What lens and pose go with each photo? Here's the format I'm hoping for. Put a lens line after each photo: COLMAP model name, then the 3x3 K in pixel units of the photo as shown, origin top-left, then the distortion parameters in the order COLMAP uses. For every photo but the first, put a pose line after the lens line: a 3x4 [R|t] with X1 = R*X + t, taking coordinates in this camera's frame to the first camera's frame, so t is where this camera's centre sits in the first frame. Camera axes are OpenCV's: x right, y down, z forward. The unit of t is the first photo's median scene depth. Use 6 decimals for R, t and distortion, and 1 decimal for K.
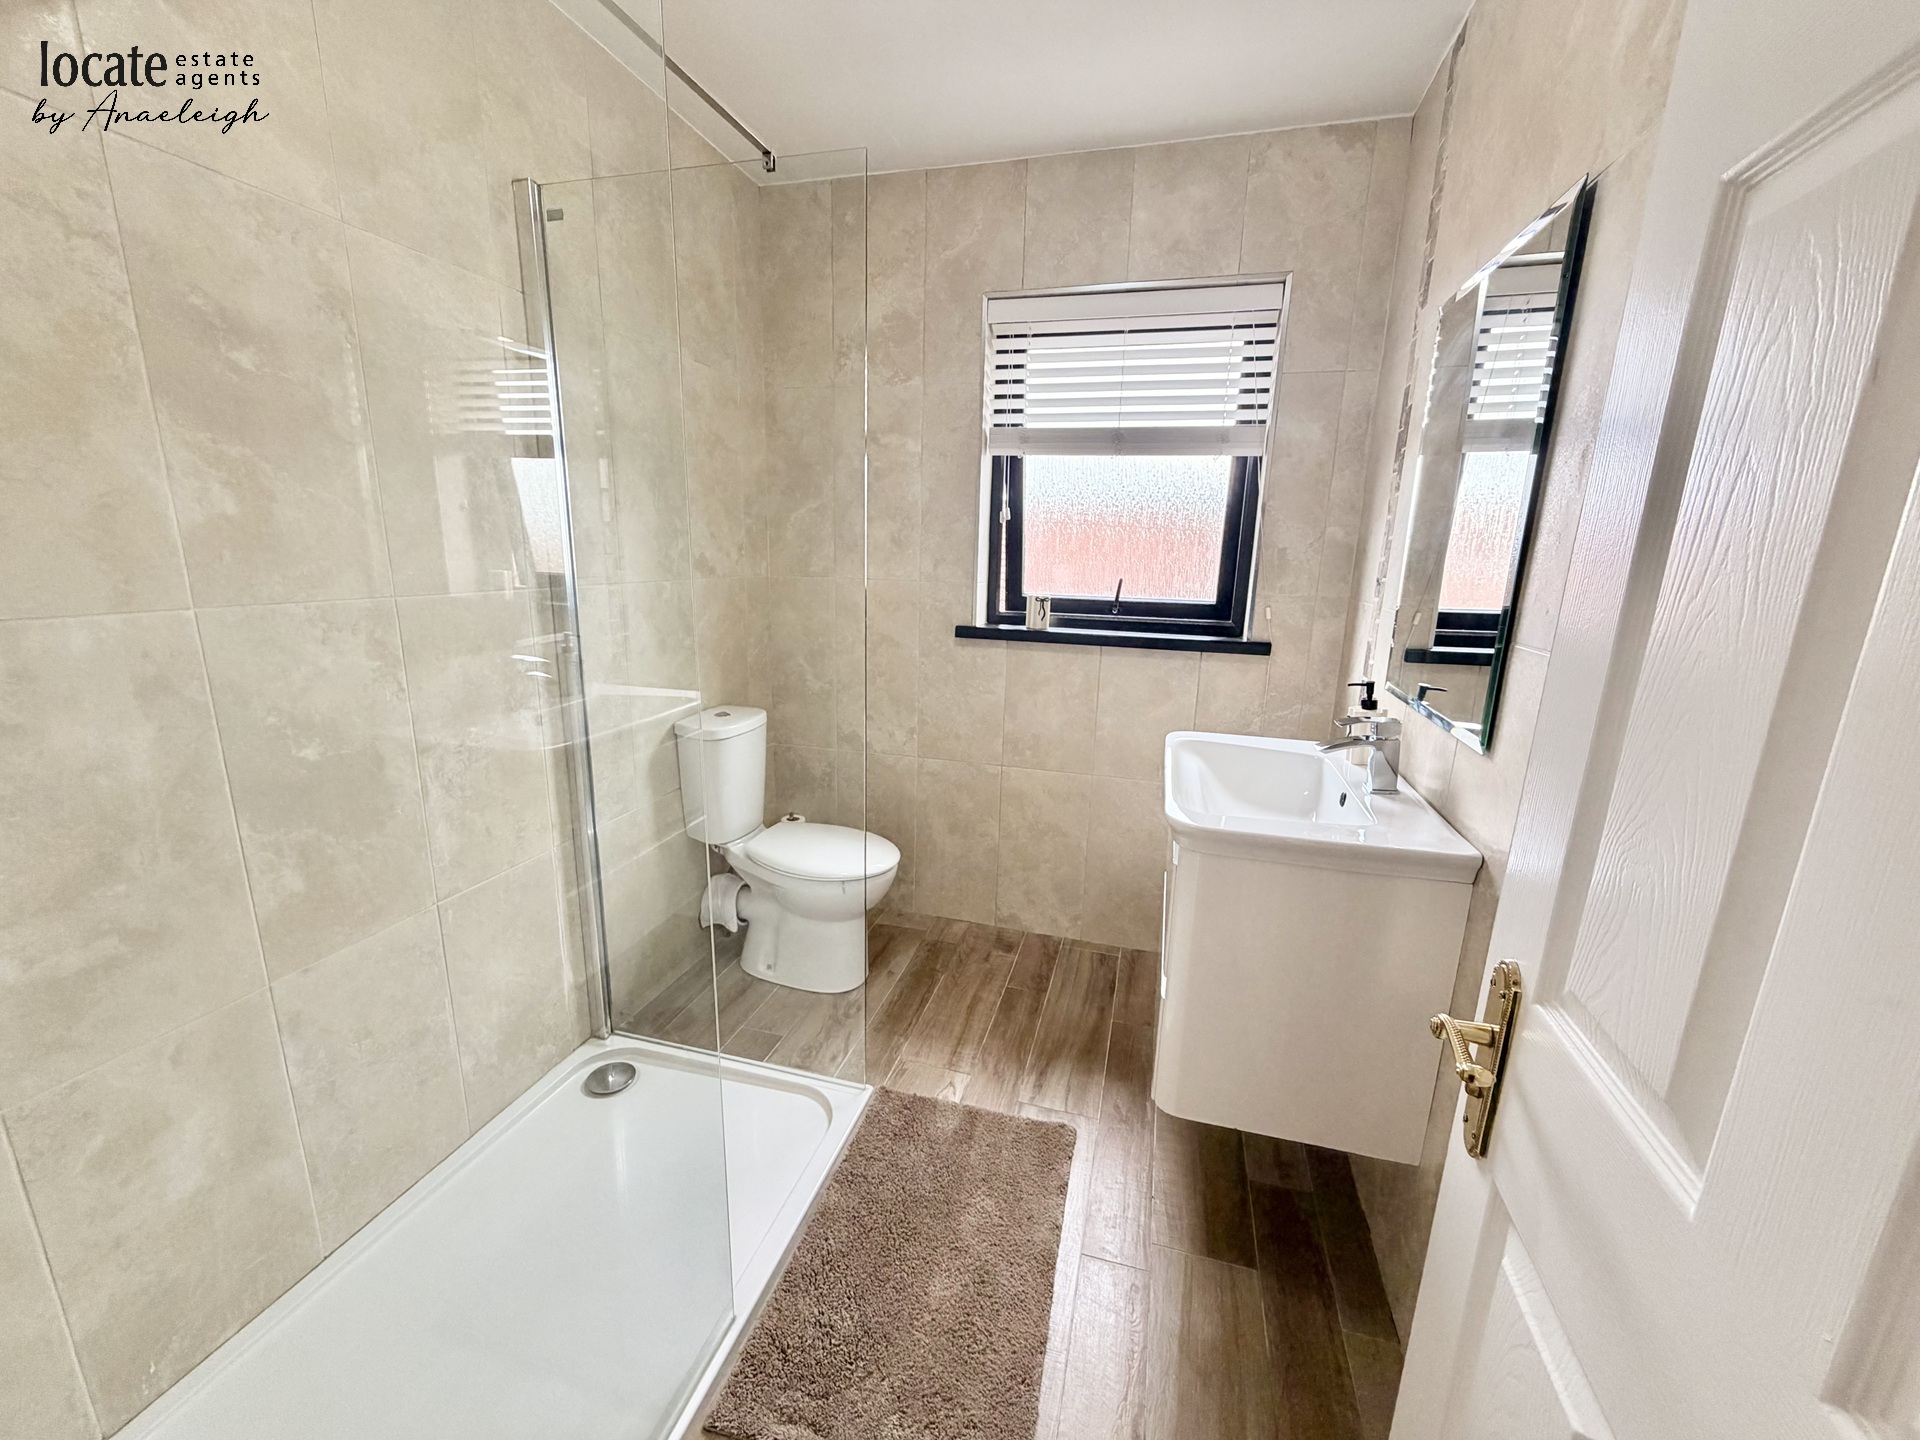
lens RADIAL K [[762.9, 0, 953.7], [0, 762.9, 724.1], [0, 0, 1]] dist [0.002780, 0.000189]
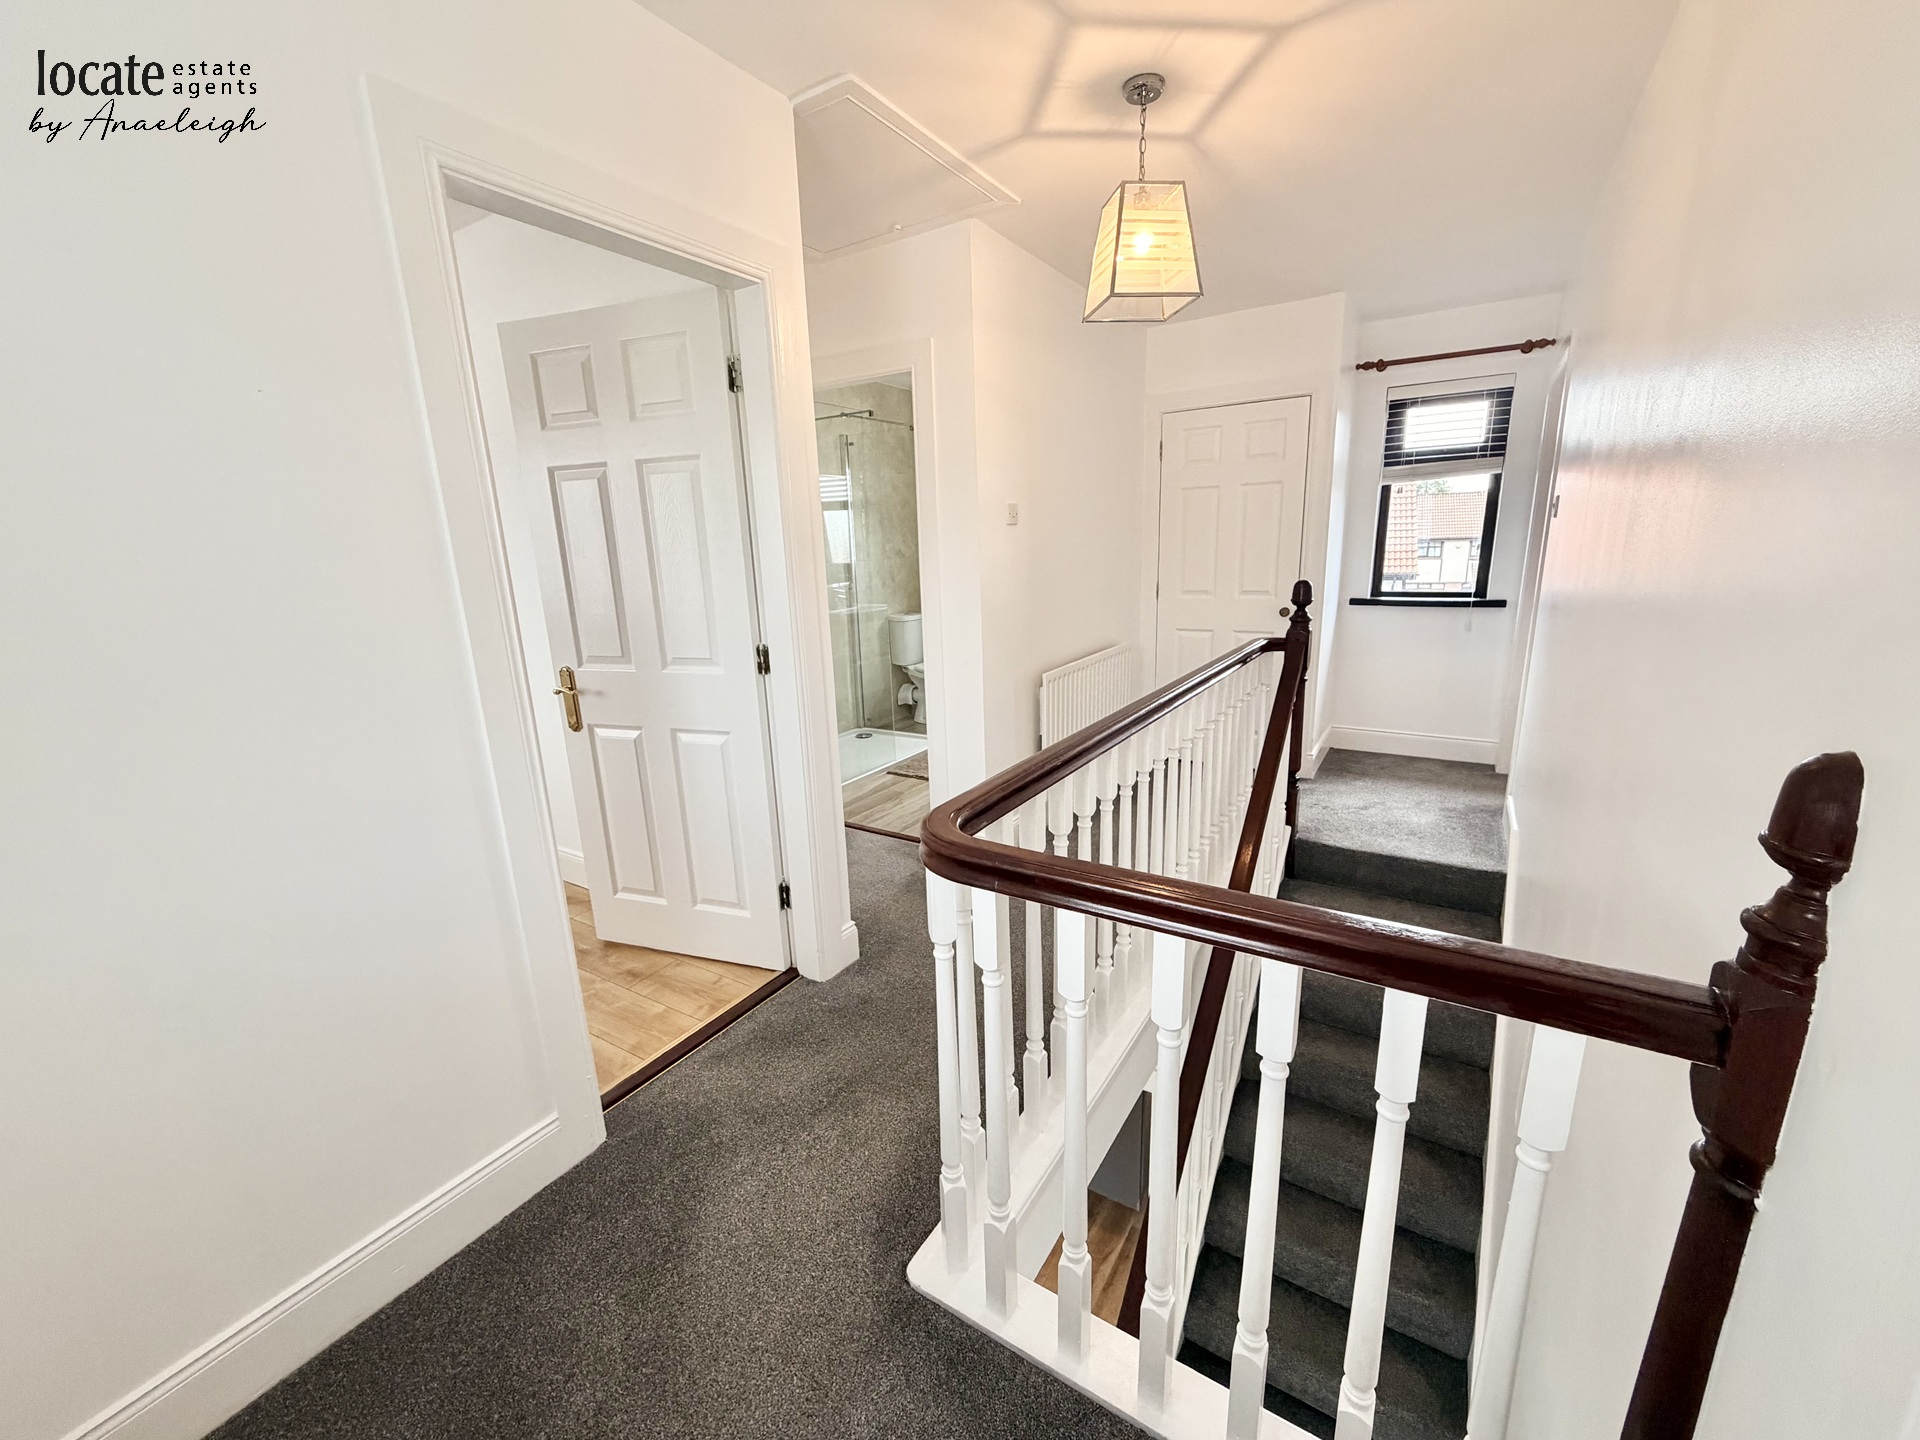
lens RADIAL K [[762.9, 0, 953.7], [0, 762.9, 724.1], [0, 0, 1]] dist [0.002780, 0.000189]
pose [[0.953850, 0.011103, -0.300080, 0.625397], [-0.010503, 0.999938, 0.003614, 0.356612], [0.300101, -0.000296, 0.953907, -1.396326]]
